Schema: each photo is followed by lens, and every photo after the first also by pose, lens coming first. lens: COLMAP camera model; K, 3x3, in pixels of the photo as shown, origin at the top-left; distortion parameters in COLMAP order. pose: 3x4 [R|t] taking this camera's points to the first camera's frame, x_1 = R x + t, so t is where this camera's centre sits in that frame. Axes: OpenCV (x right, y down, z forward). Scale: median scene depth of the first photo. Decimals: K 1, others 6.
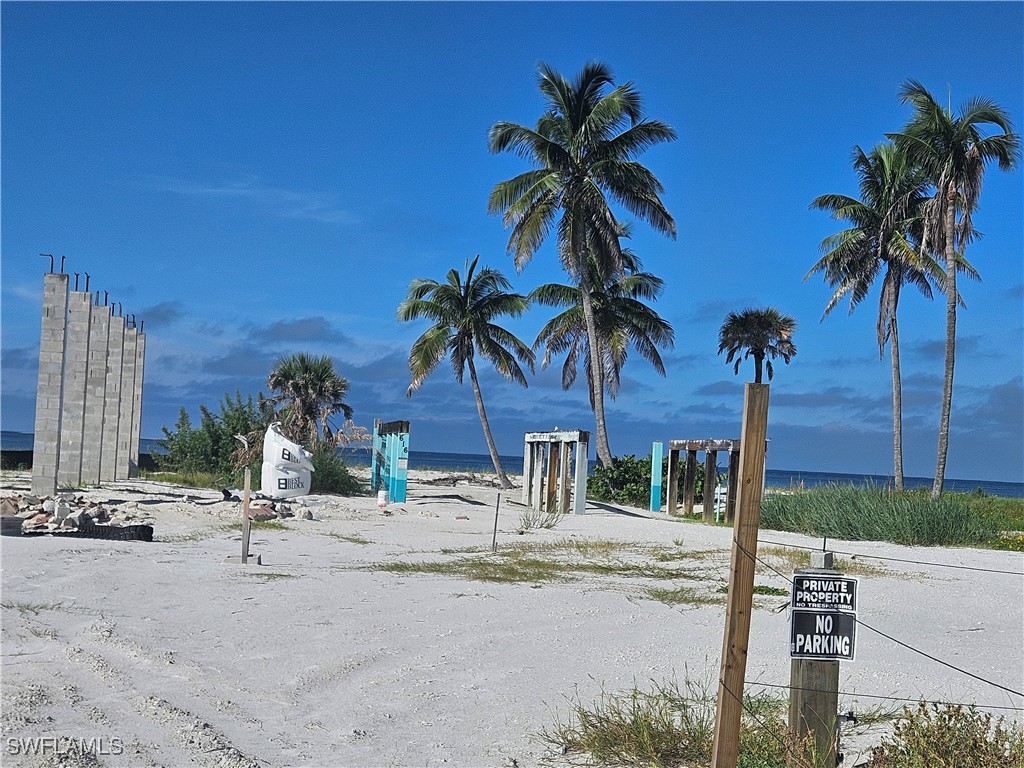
lens RADIAL K [[1740.4, 0, 512.0], [0, 1740.4, 384.0], [0, 0, 1]] dist [0.145836, -1.150244]
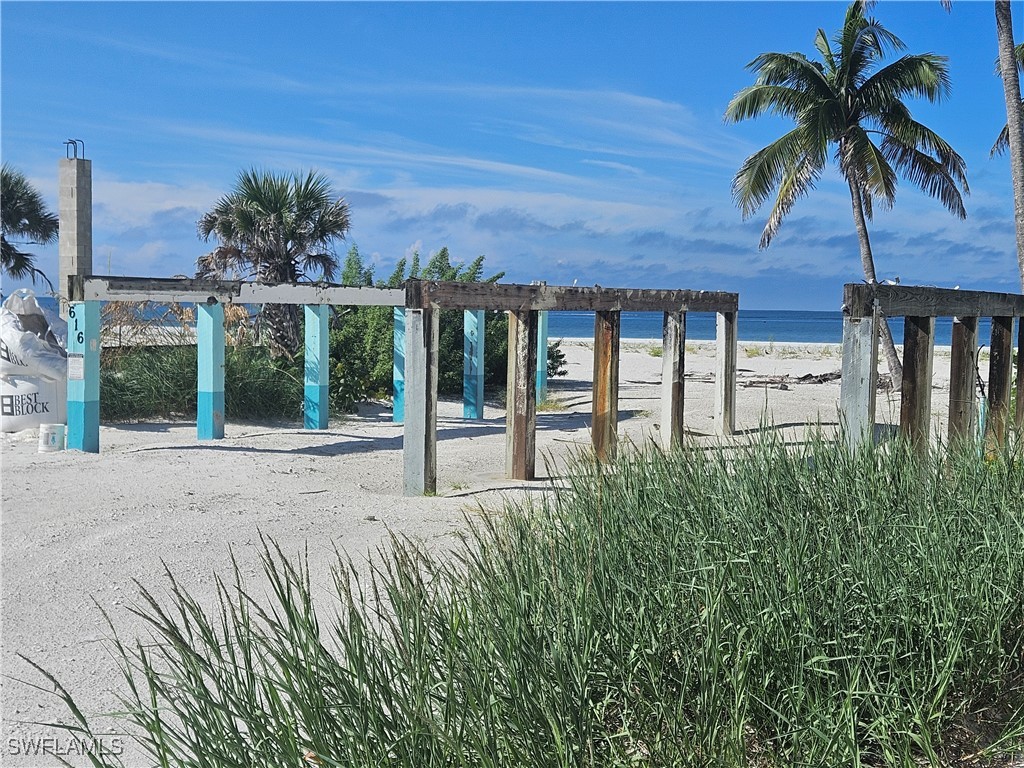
lens RADIAL K [[1534.3, 0, 512.0], [0, 1534.3, 384.0], [0, 0, 1]] dist [0.038807, 0.011820]
pose [[0.824014, -0.005565, -0.566542, 0.188795], [0.046083, 0.997297, 0.057228, 0.022519], [0.564692, -0.073265, 0.822043, 0.509802]]
